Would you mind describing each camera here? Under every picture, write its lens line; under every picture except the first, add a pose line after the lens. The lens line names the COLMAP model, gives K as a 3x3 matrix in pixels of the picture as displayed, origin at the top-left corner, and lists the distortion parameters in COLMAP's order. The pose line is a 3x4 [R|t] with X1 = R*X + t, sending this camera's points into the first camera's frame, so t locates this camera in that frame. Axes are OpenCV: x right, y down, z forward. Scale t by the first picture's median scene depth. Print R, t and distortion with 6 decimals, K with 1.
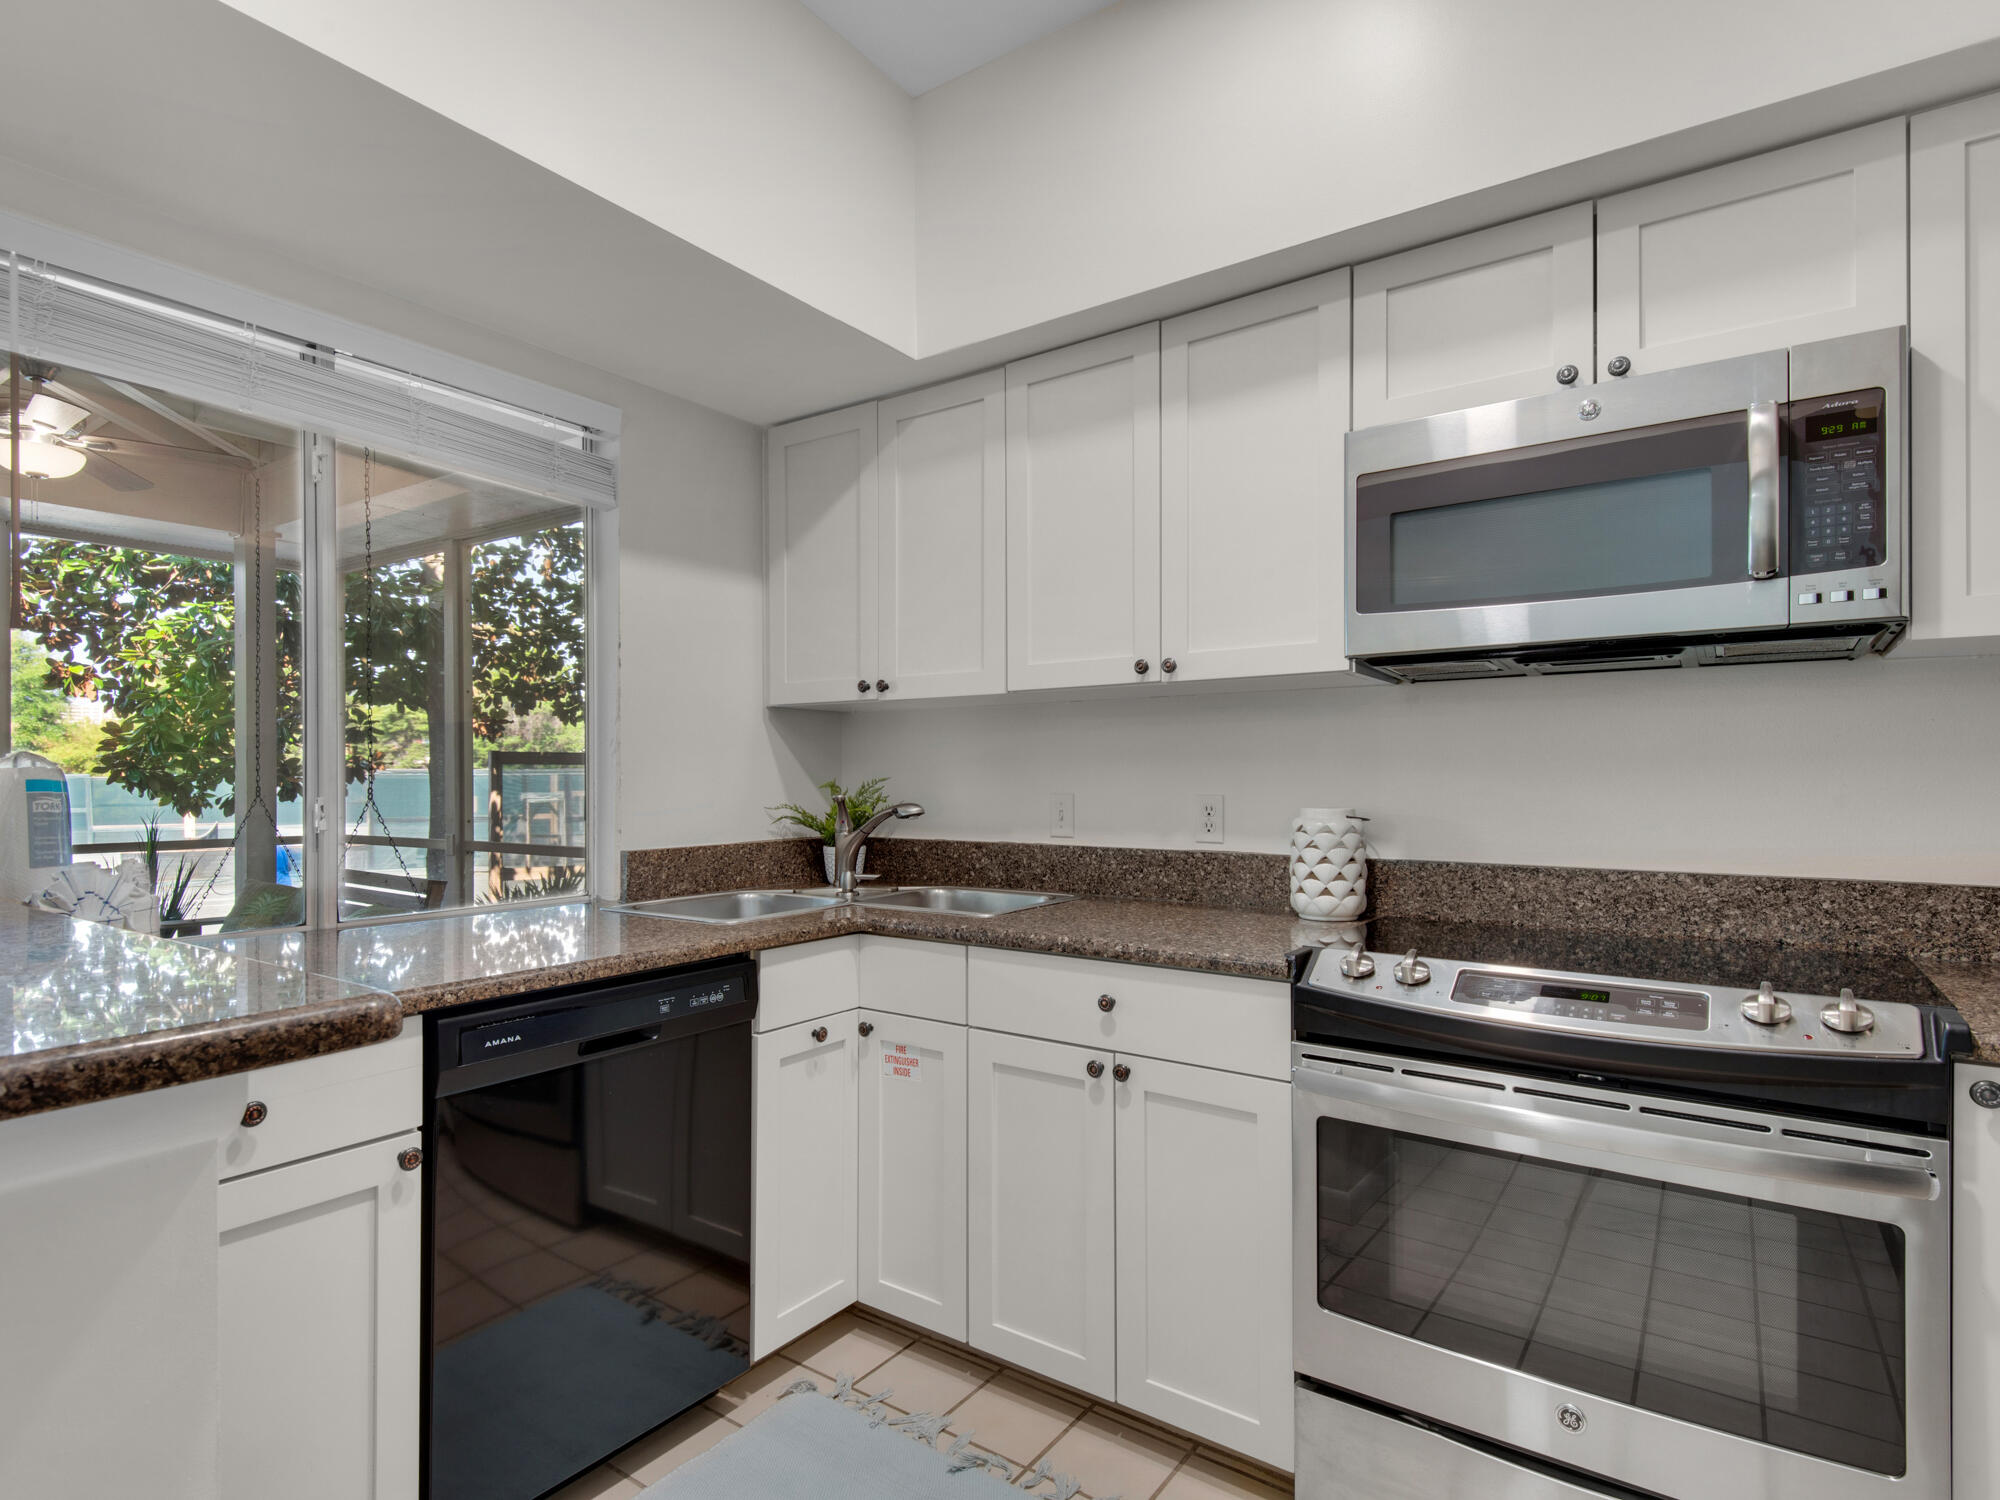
lens RADIAL K [[958.5, 0, 1000.8], [0, 958.5, 765.5], [0, 0, 1]] dist [0.036811, -0.018858]
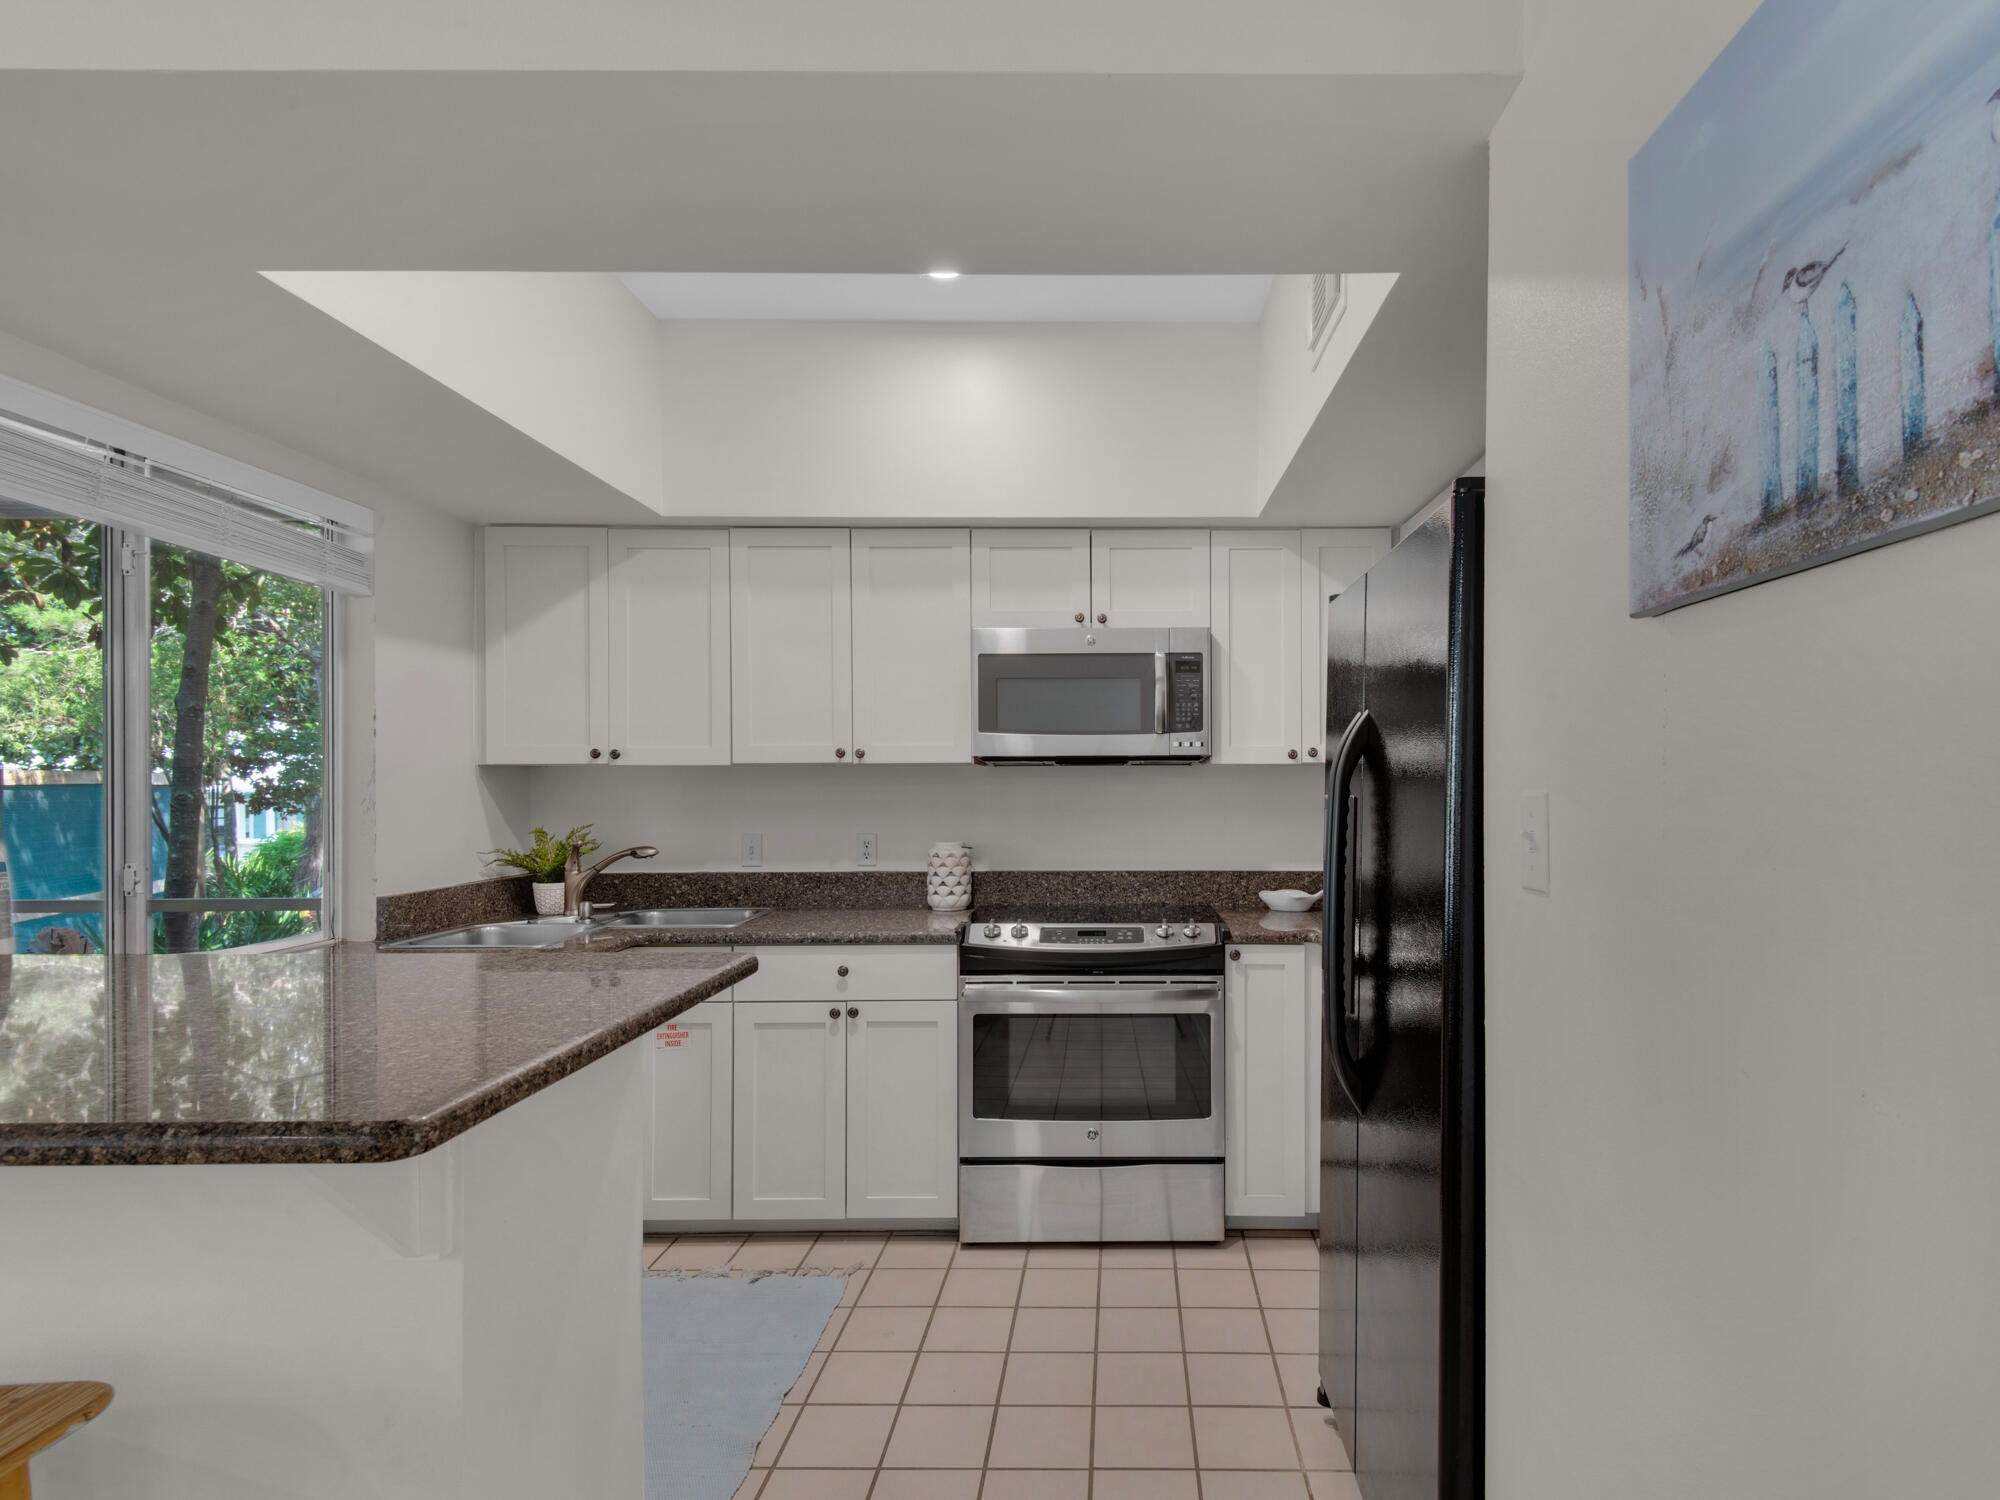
lens RADIAL K [[958.5, 0, 1000.8], [0, 958.5, 765.5], [0, 0, 1]] dist [0.036811, -0.018858]
pose [[0.860549, 0.006073, 0.509332, -0.463445], [-0.000386, 0.999936, -0.011272, -0.074664], [-0.509368, 0.009503, 0.860496, -0.497655]]
